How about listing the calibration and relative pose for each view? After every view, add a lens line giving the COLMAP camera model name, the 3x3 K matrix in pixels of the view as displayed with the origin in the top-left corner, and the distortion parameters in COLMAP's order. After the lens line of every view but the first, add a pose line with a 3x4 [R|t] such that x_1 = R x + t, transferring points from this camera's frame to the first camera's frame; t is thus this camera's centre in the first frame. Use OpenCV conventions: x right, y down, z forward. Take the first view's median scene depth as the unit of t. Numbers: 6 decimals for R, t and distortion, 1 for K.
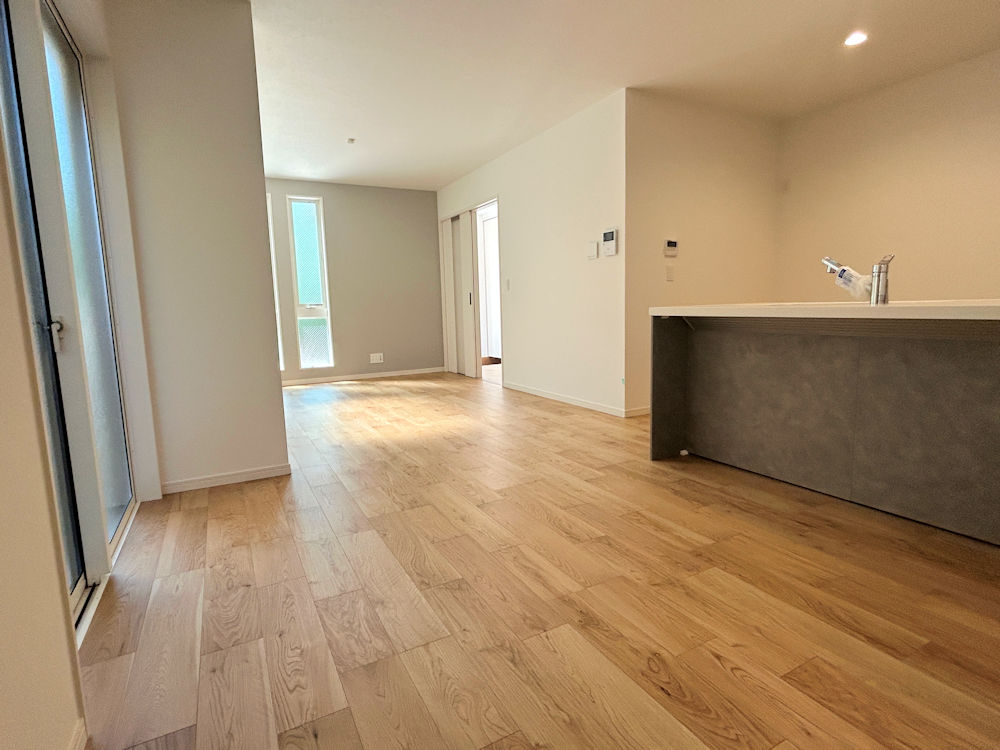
lens RADIAL K [[514.3, 0, 500.0], [0, 514.3, 375.0], [0, 0, 1]] dist [0.001102, 0.000023]
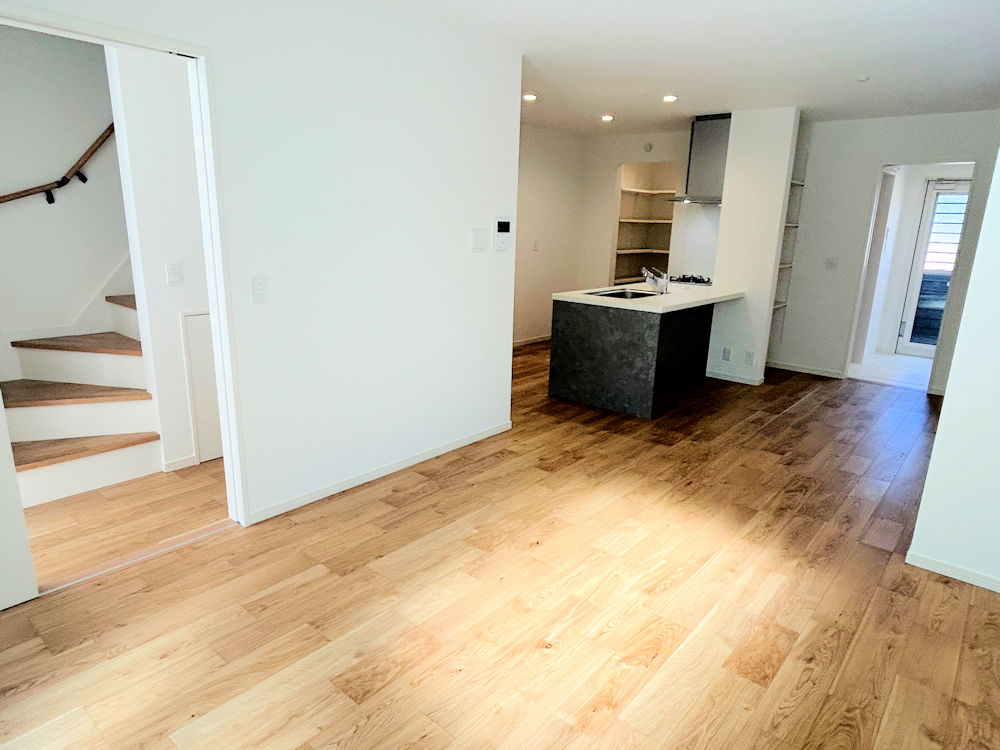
lens RADIAL K [[622.5, 0, 500.0], [0, 622.5, 375.0], [0, 0, 1]] dist [-0.000677, -0.000294]
pose [[-0.352412, -0.213412, 0.911187, -0.954469], [0.115700, 0.956246, 0.268714, -0.398073], [-0.928665, 0.200122, -0.312300, 1.741219]]
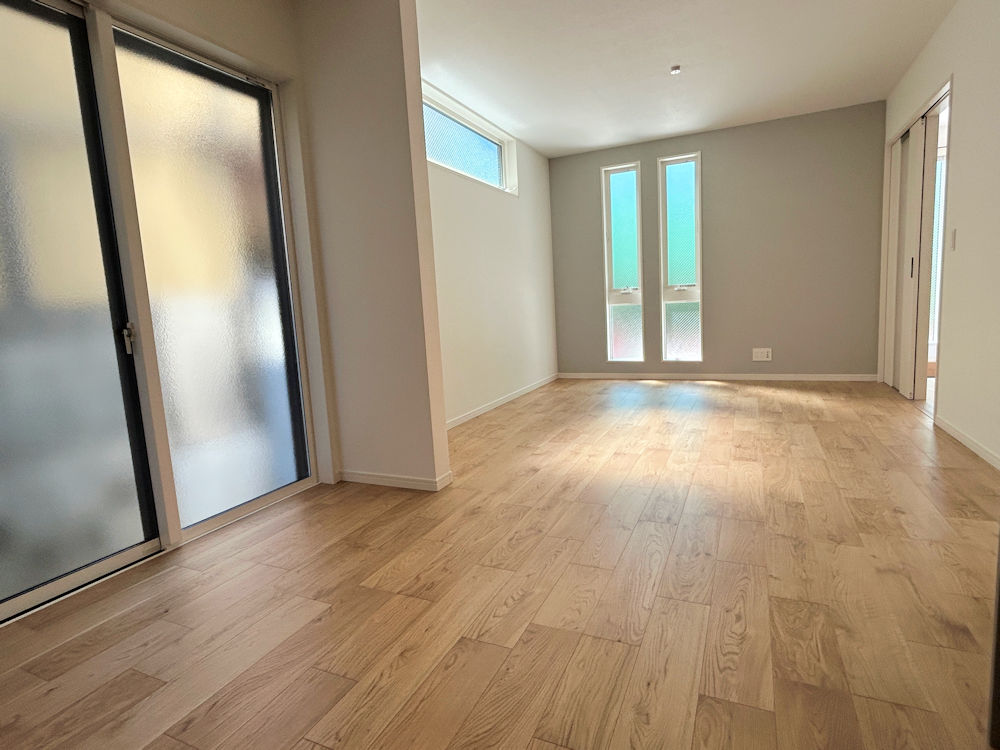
lens RADIAL K [[533.9, 0, 500.0], [0, 533.9, 375.0], [0, 0, 1]] dist [-0.001463, -0.000326]
pose [[0.592866, 0.101080, -0.798933, 0.340018], [-0.067886, 0.994833, 0.075489, -0.077107], [0.802435, 0.009481, 0.596664, 0.499190]]
